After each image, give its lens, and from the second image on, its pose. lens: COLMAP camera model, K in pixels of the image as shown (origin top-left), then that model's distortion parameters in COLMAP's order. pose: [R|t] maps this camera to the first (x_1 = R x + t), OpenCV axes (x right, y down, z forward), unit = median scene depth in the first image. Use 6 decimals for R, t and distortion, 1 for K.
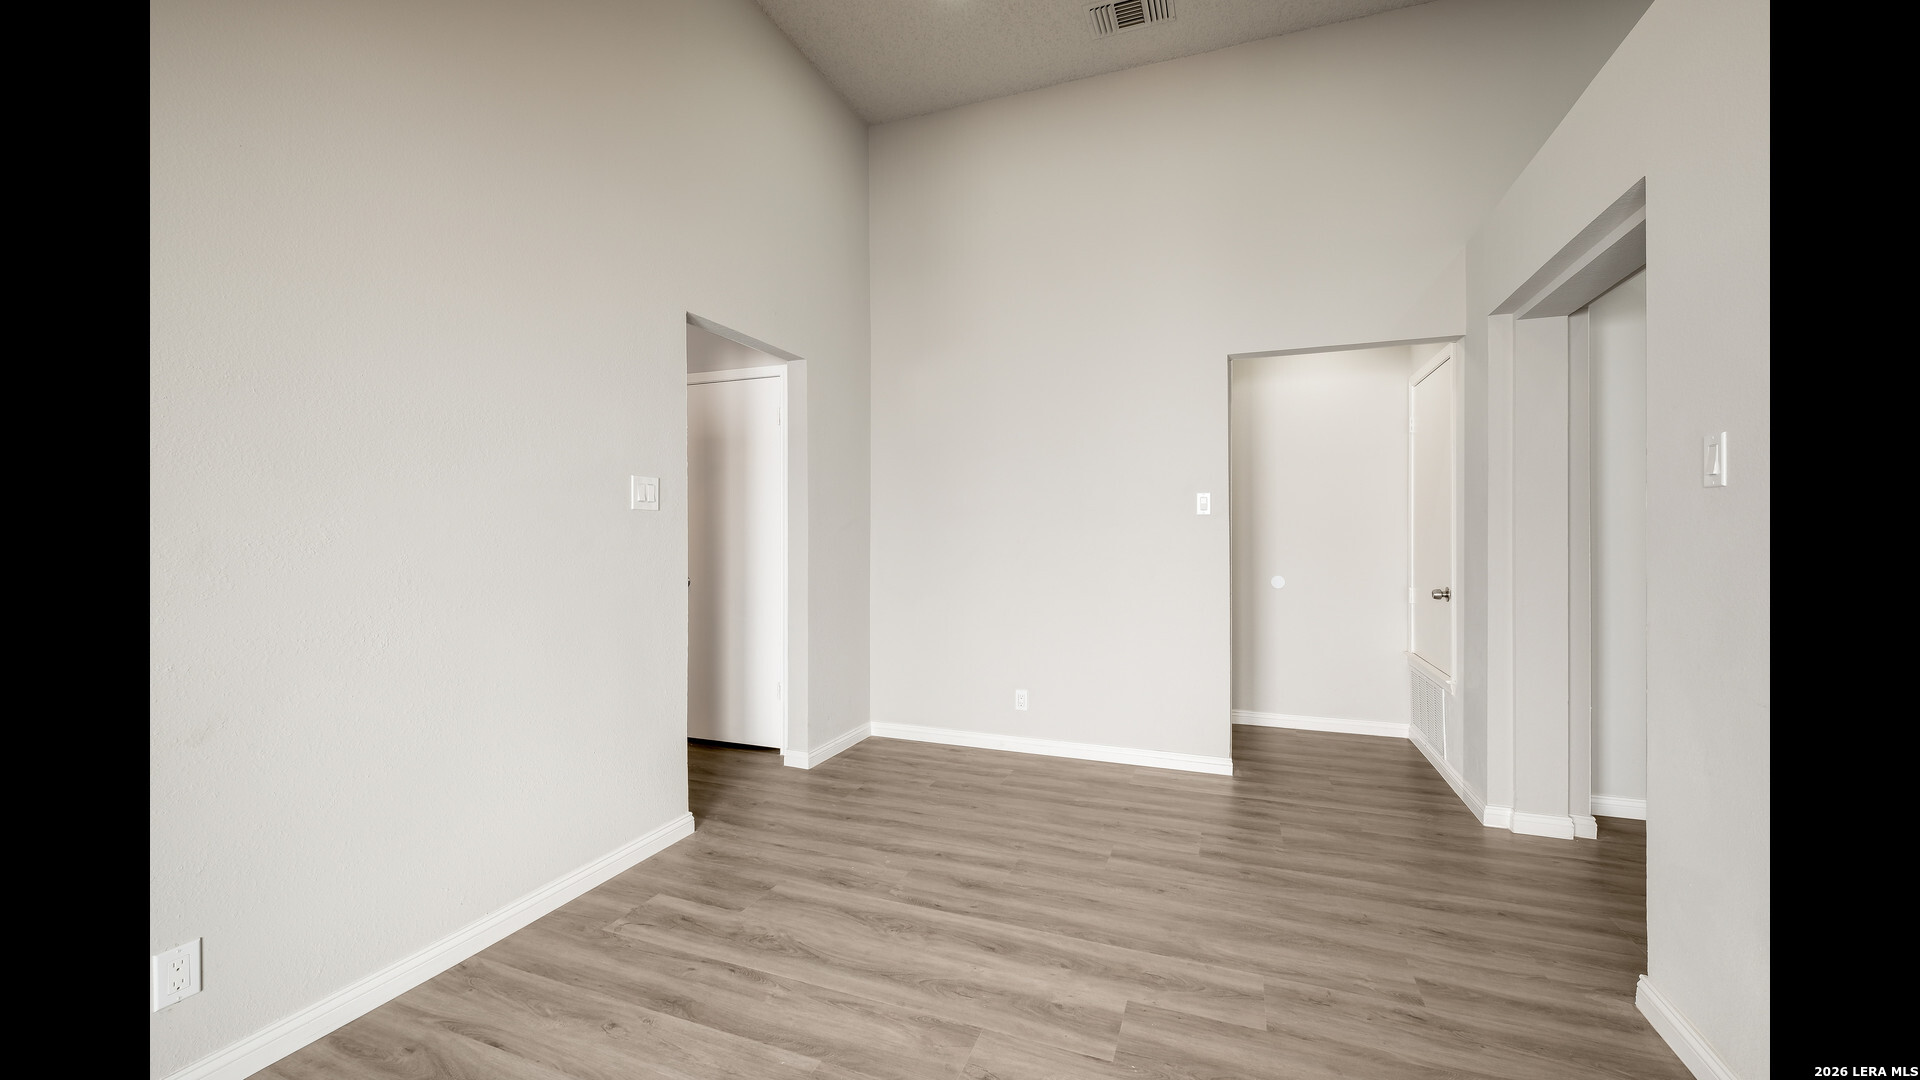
lens RADIAL K [[710.5, 0, 960.0], [0, 710.5, 540.0], [0, 0, 1]] dist [0.001729, -0.000041]
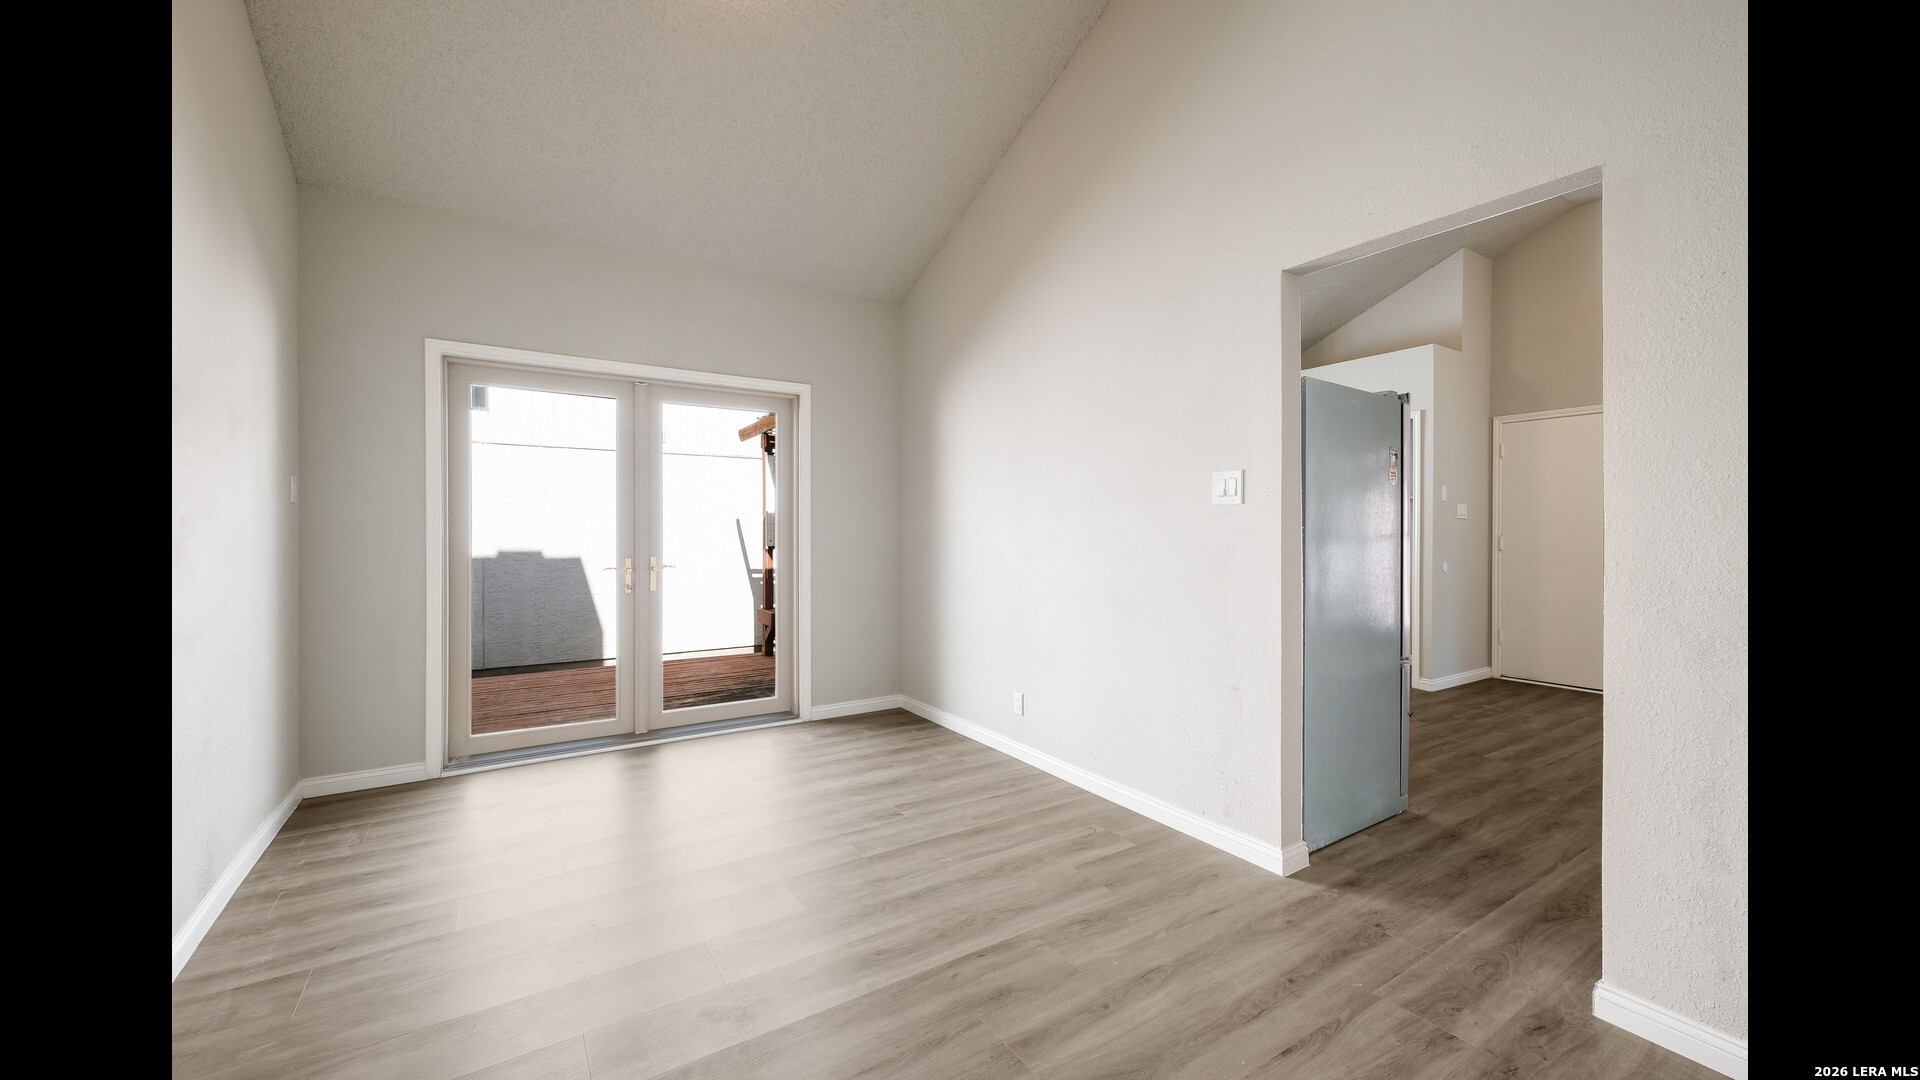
lens RADIAL K [[710.5, 0, 960.0], [0, 710.5, 540.0], [0, 0, 1]] dist [0.001729, -0.000041]
pose [[-0.593220, 0.004839, -0.805026, 0.676843], [-0.004748, 0.999944, 0.009509, -0.000526], [0.805026, 0.009463, -0.593163, 1.482454]]
